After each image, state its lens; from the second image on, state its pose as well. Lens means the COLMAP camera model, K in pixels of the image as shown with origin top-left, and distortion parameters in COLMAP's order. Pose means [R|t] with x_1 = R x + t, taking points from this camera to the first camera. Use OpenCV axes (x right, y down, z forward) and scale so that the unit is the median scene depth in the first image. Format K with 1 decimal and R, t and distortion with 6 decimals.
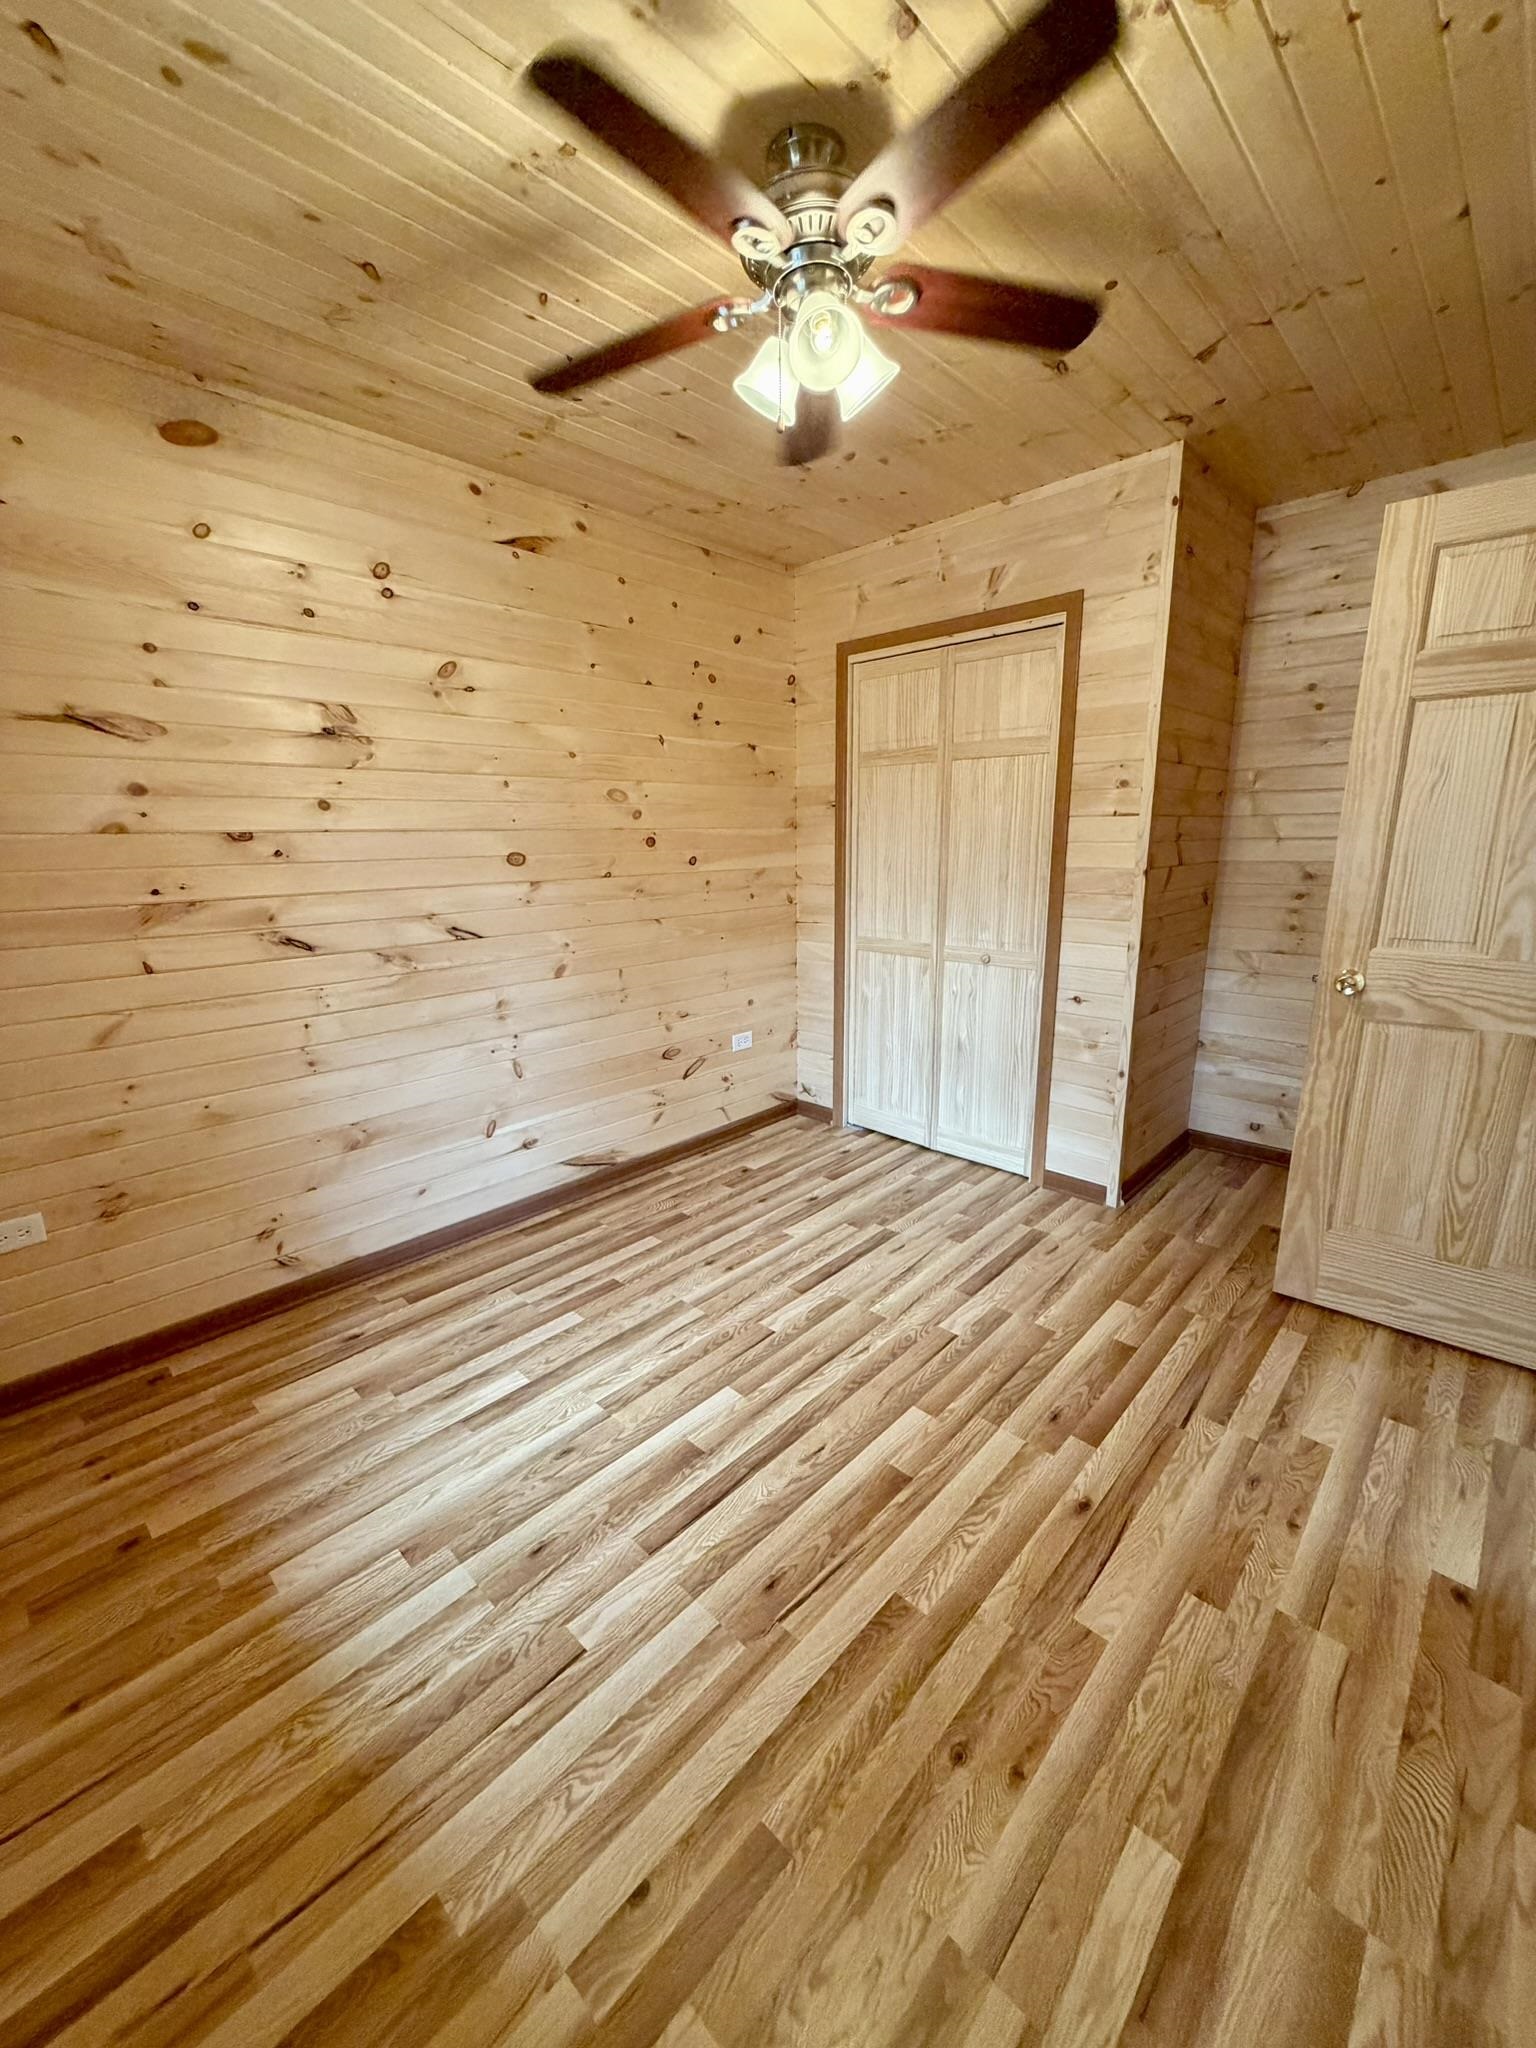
lens RADIAL K [[813.2, 0, 764.7], [0, 813.2, 1021.1], [0, 0, 1]] dist [0.000335, -0.000136]
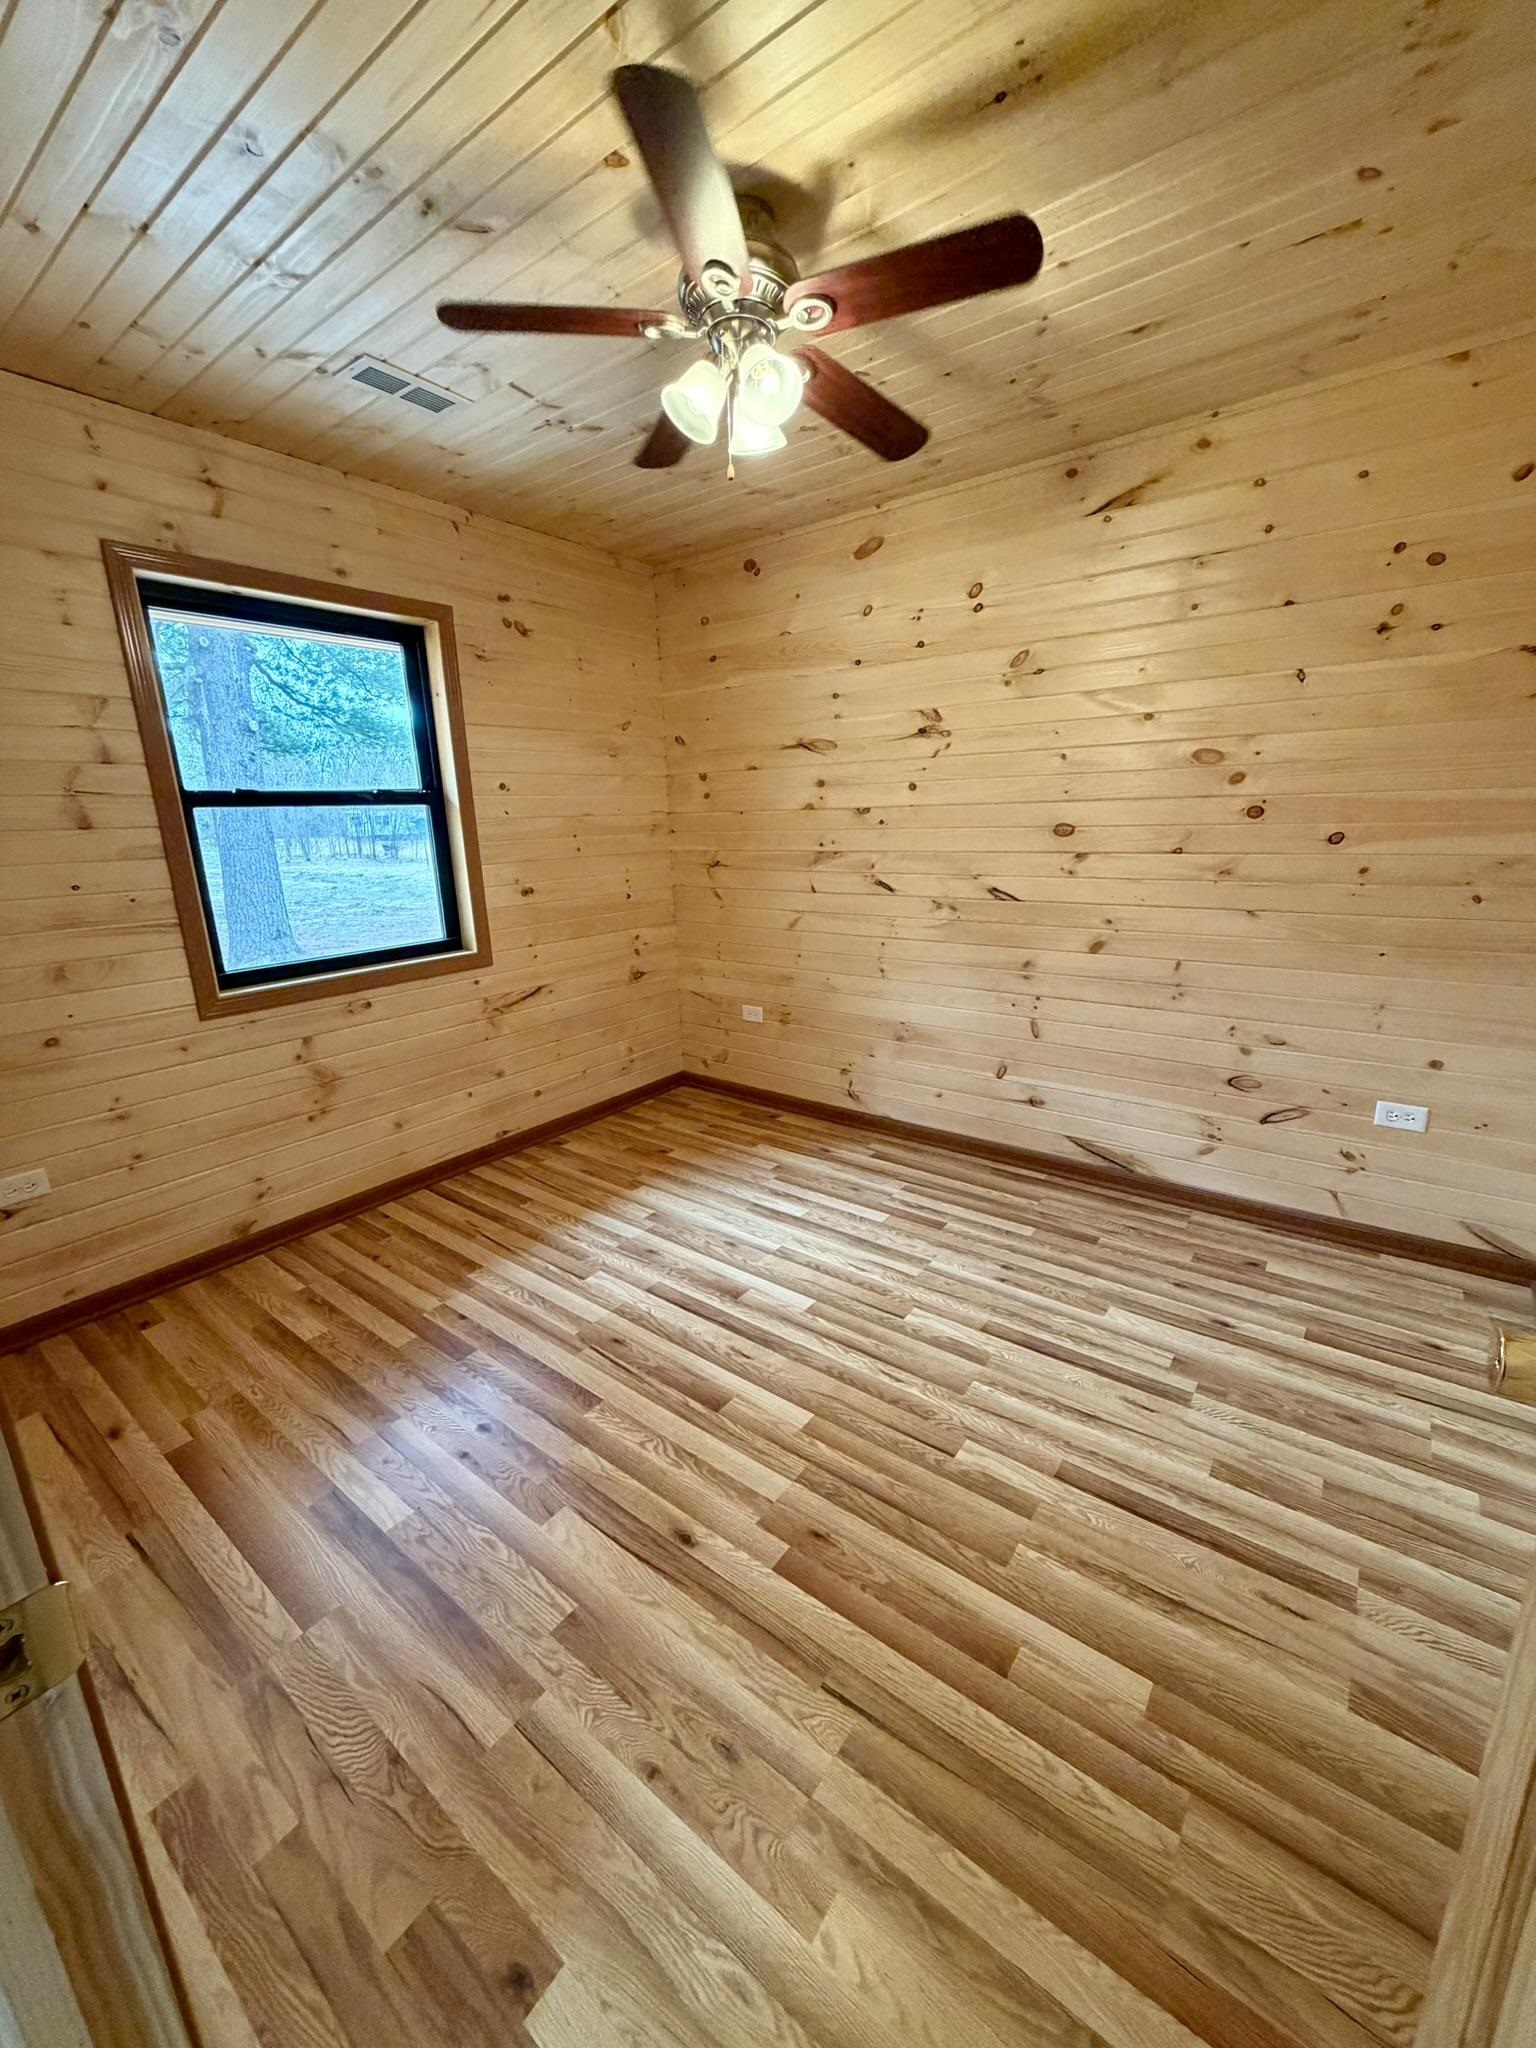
lens RADIAL K [[813.2, 0, 765.2], [0, 813.2, 1020.7], [0, 0, 1]] dist [0.000335, -0.000136]
pose [[0.109942, 0.254835, -0.960714, 0.879927], [-0.198821, 0.952677, 0.229950, -0.163285], [0.973849, 0.165729, 0.155406, 0.640052]]
